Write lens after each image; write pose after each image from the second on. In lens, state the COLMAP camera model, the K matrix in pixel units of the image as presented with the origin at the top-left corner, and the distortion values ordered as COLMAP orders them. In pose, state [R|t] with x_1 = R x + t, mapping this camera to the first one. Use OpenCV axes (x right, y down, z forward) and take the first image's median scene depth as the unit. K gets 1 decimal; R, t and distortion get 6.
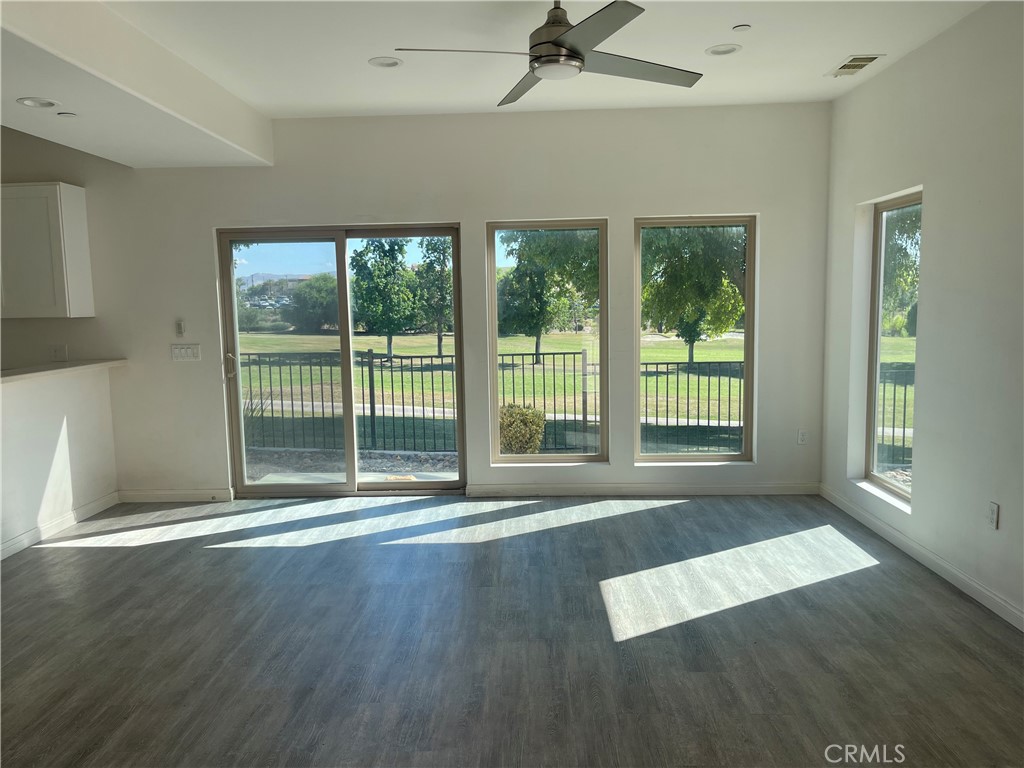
lens RADIAL K [[783.0, 0, 507.1], [0, 783.0, 390.7], [0, 0, 1]] dist [0.078983, -0.104128]
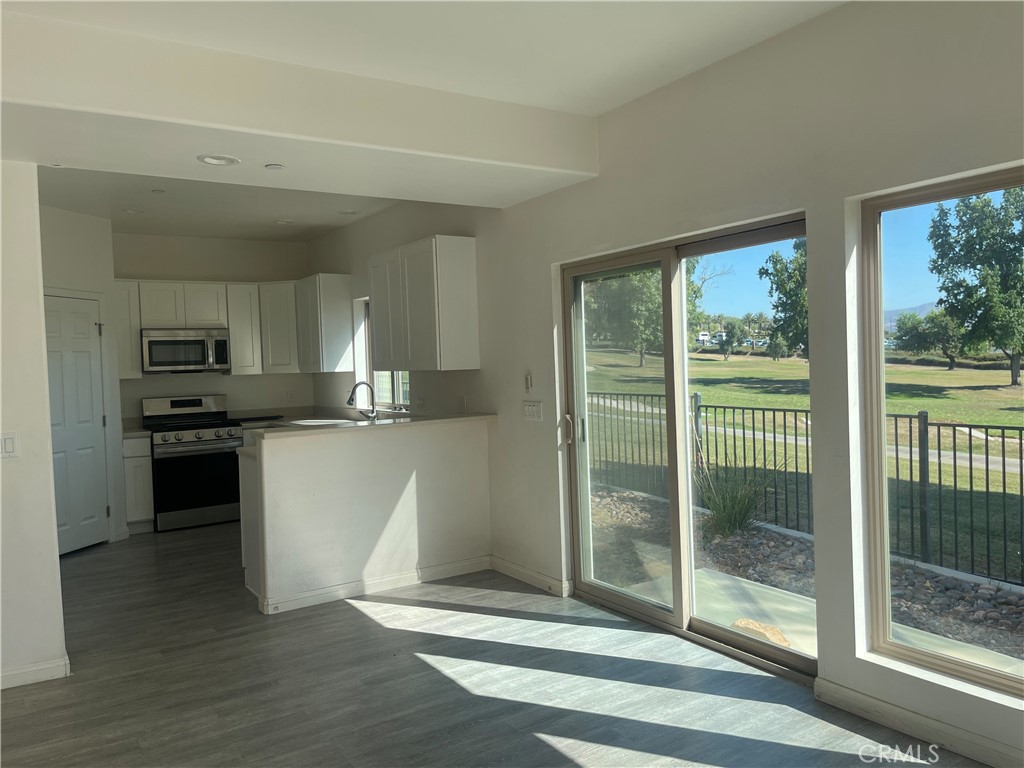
lens RADIAL K [[785.0, 0, 512.0], [0, 785.0, 384.0], [0, 0, 1]] dist [0.053086, -0.000510]
pose [[0.576270, 0.025564, -0.816859, 0.306566], [-0.072994, 0.997126, -0.020290, -0.065008], [0.813993, 0.071319, 0.576480, 0.534534]]
